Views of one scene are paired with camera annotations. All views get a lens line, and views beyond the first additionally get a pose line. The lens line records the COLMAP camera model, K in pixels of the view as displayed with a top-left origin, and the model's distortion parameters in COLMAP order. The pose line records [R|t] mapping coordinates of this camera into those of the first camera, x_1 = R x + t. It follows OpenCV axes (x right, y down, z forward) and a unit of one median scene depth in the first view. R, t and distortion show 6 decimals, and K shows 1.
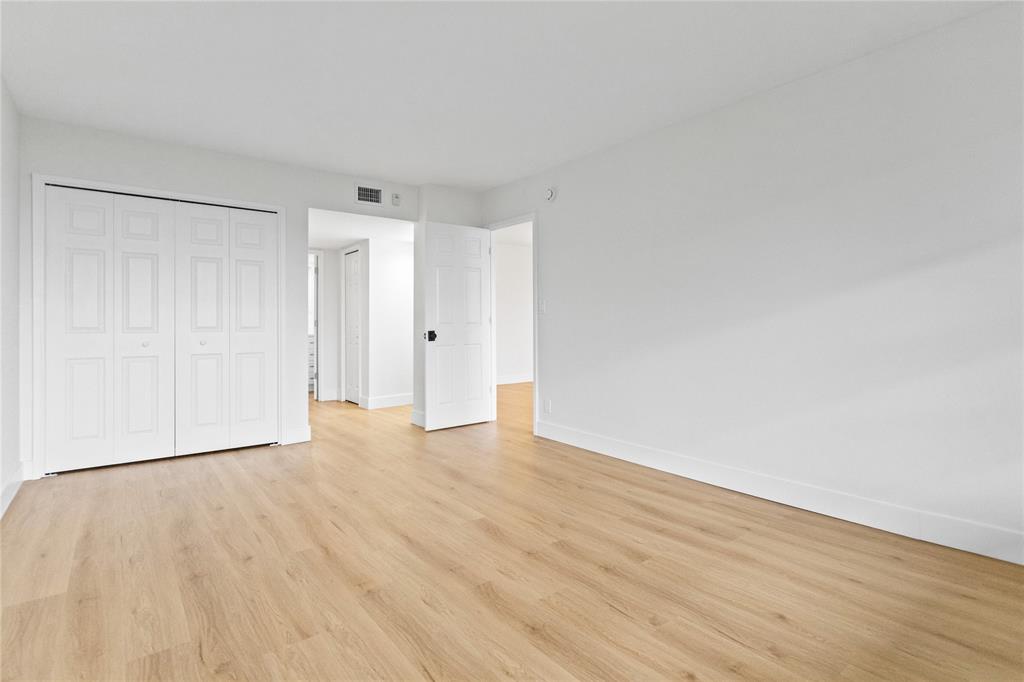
lens RADIAL K [[502.3, 0, 511.8], [0, 502.3, 317.6], [0, 0, 1]] dist [0.002656, 0.000646]
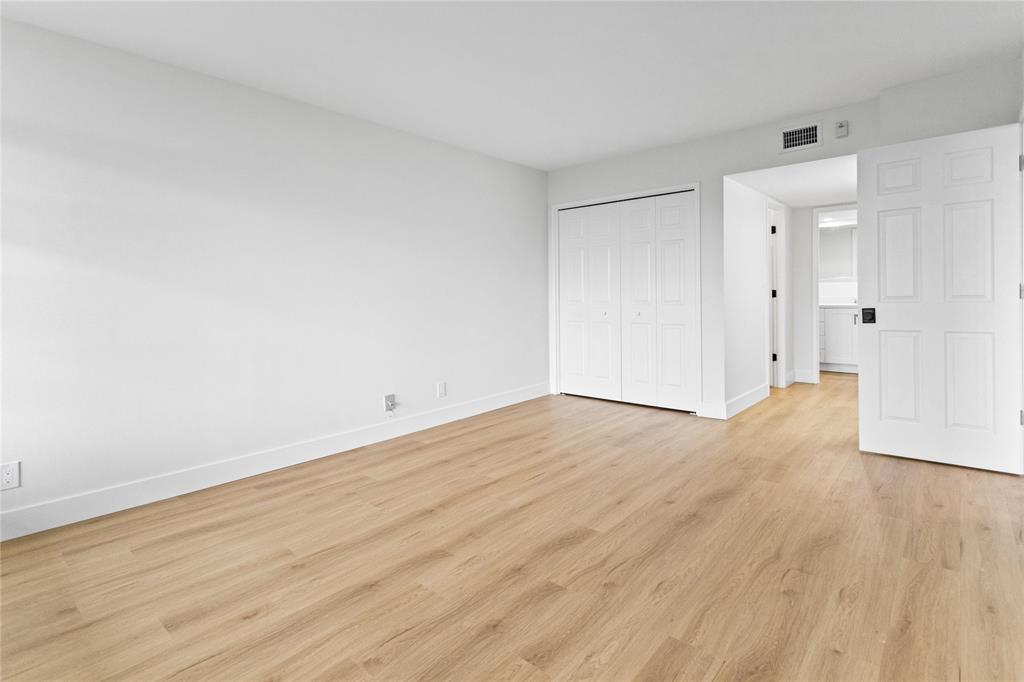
lens RADIAL K [[501.2, 0, 513.0], [0, 501.2, 297.7], [0, 0, 1]] dist [0.000500, 0.000086]
pose [[0.194789, 0.009331, -0.980801, 0.887297], [0.027507, 0.999509, 0.014972, -0.025915], [0.980459, -0.029895, 0.194437, 0.820226]]
